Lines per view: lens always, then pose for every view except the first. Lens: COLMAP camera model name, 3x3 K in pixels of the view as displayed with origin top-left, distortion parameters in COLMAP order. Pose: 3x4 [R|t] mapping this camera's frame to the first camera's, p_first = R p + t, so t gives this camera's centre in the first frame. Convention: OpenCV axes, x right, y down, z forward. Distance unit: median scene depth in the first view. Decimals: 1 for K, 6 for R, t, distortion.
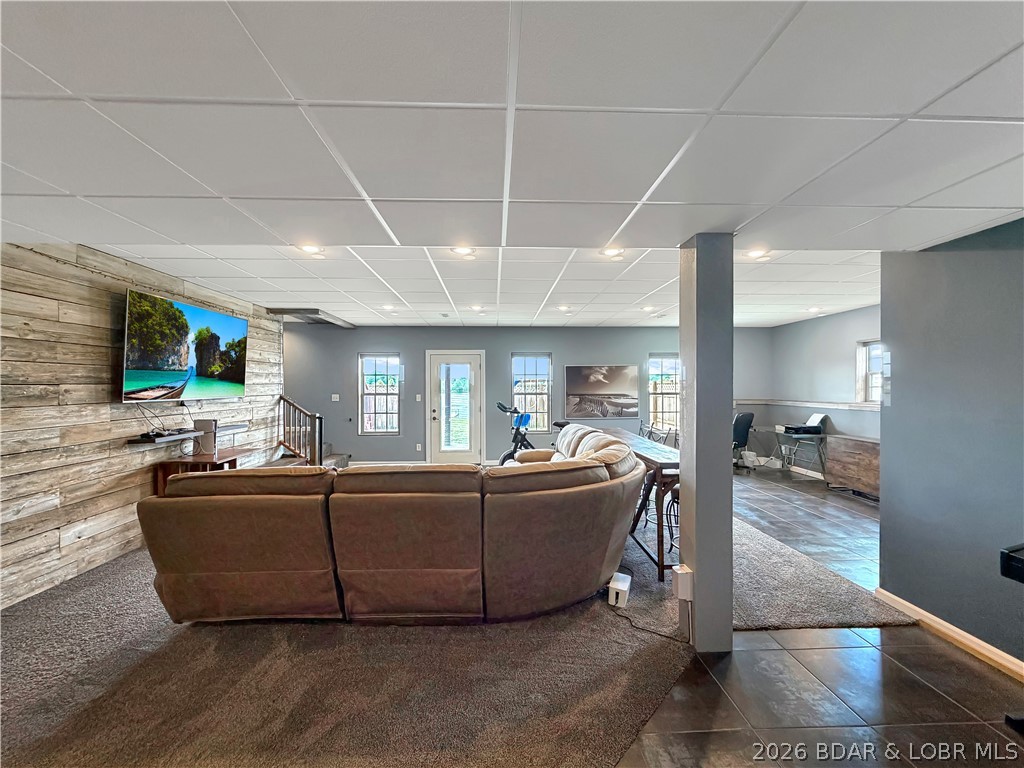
lens RADIAL K [[412.1, 0, 511.6], [0, 412.1, 376.1], [0, 0, 1]] dist [-0.000338, -0.000191]
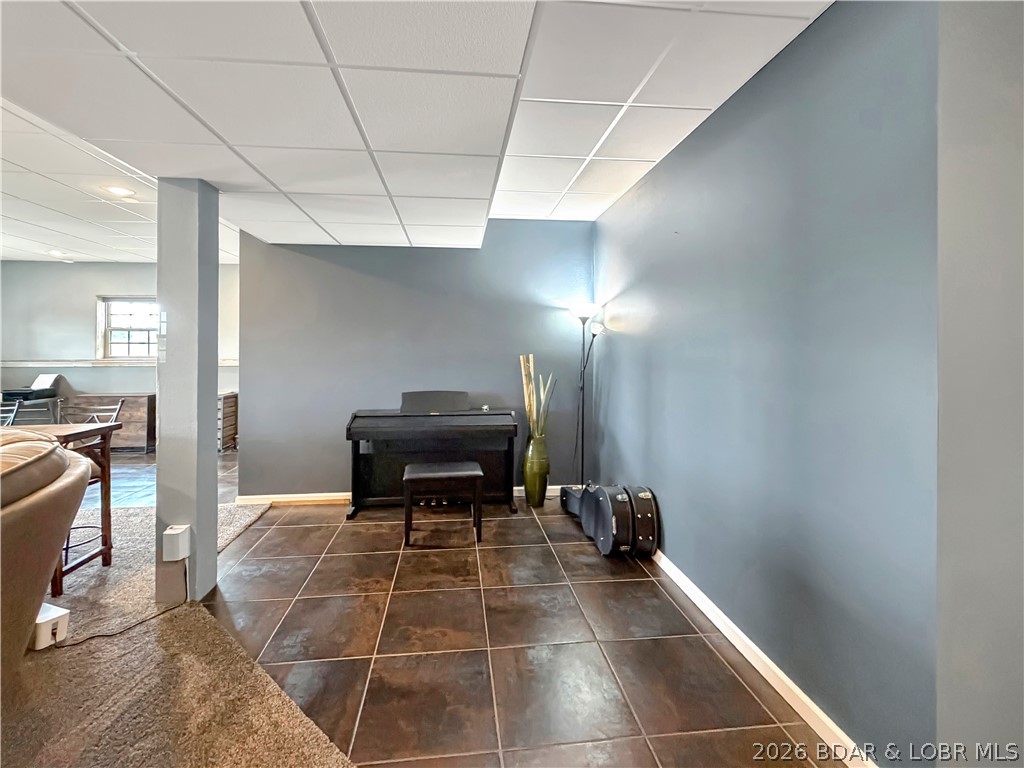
lens RADIAL K [[438.1, 0, 497.8], [0, 438.1, 348.8], [0, 0, 1]] dist [0.000969, -0.000123]
pose [[-0.065998, -0.001059, 0.997819, -0.193306], [-0.027153, 0.999631, -0.000735, 0.011612], [-0.997450, -0.027143, -0.066003, 0.108269]]
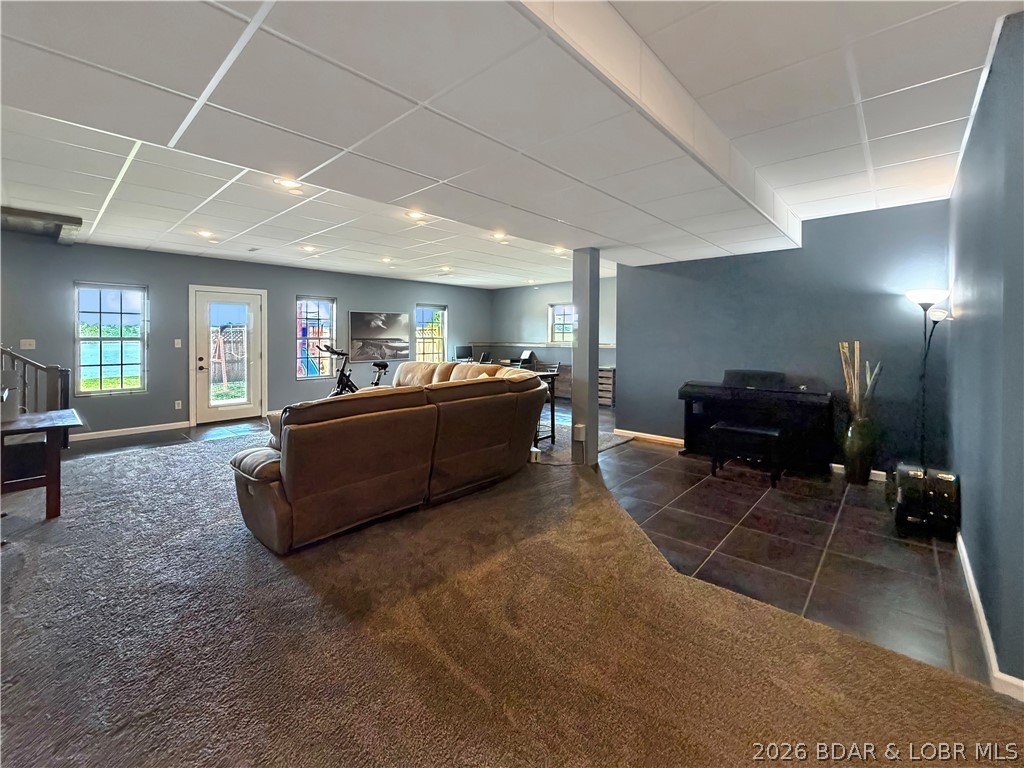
lens RADIAL K [[431.3, 0, 496.0], [0, 431.3, 337.1], [0, 0, 1]] dist [0.015572, 0.000128]
pose [[0.710962, 0.000708, 0.703230, -0.381167], [-0.021313, 0.999562, 0.020541, 0.009880], [-0.702908, -0.029592, 0.710665, -0.034891]]
